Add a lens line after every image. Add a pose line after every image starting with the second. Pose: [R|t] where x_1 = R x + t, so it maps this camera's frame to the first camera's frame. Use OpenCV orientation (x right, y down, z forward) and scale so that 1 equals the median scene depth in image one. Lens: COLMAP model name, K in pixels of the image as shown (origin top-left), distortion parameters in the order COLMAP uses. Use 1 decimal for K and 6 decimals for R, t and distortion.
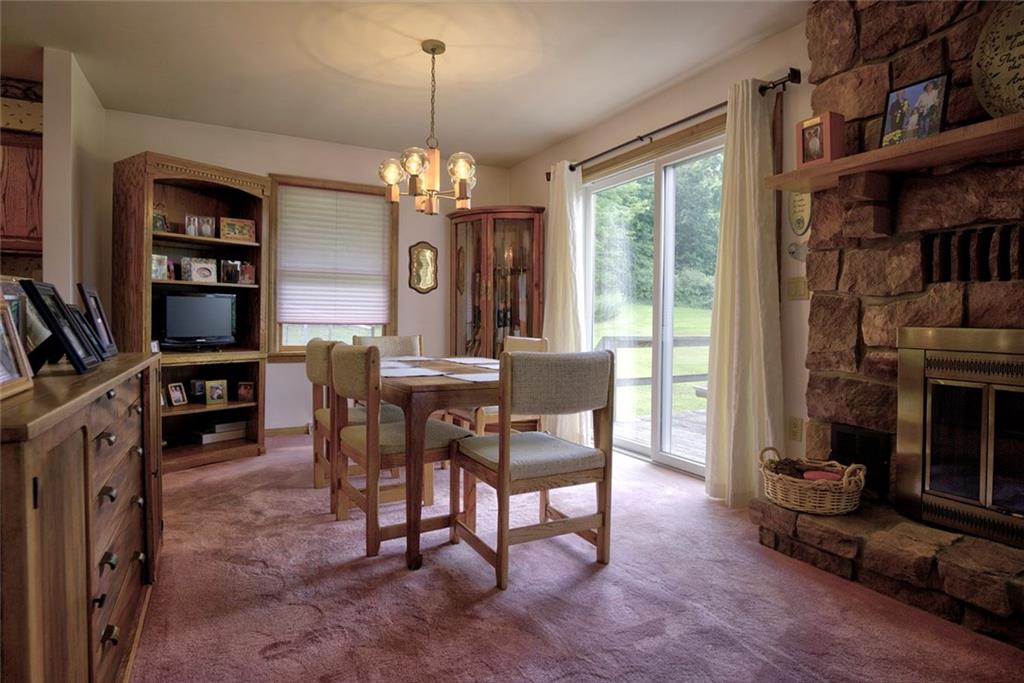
lens RADIAL K [[552.8, 0, 512.9], [0, 552.8, 329.6], [0, 0, 1]] dist [-0.024101, 0.000170]
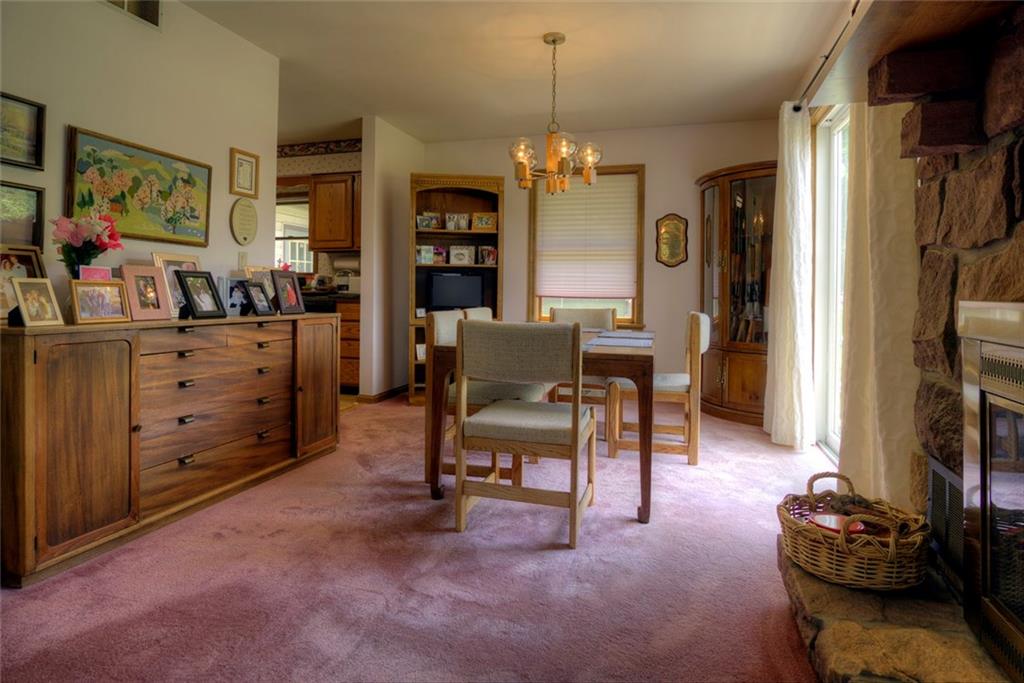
lens RADIAL K [[564.2, 0, 510.7], [0, 564.2, 294.1], [0, 0, 1]] dist [-0.003613, -0.000298]
pose [[0.708693, 0.001180, -0.705516, 0.731904], [-0.017069, 0.999735, -0.015473, 0.005085], [0.705311, 0.023008, 0.708525, 0.214396]]
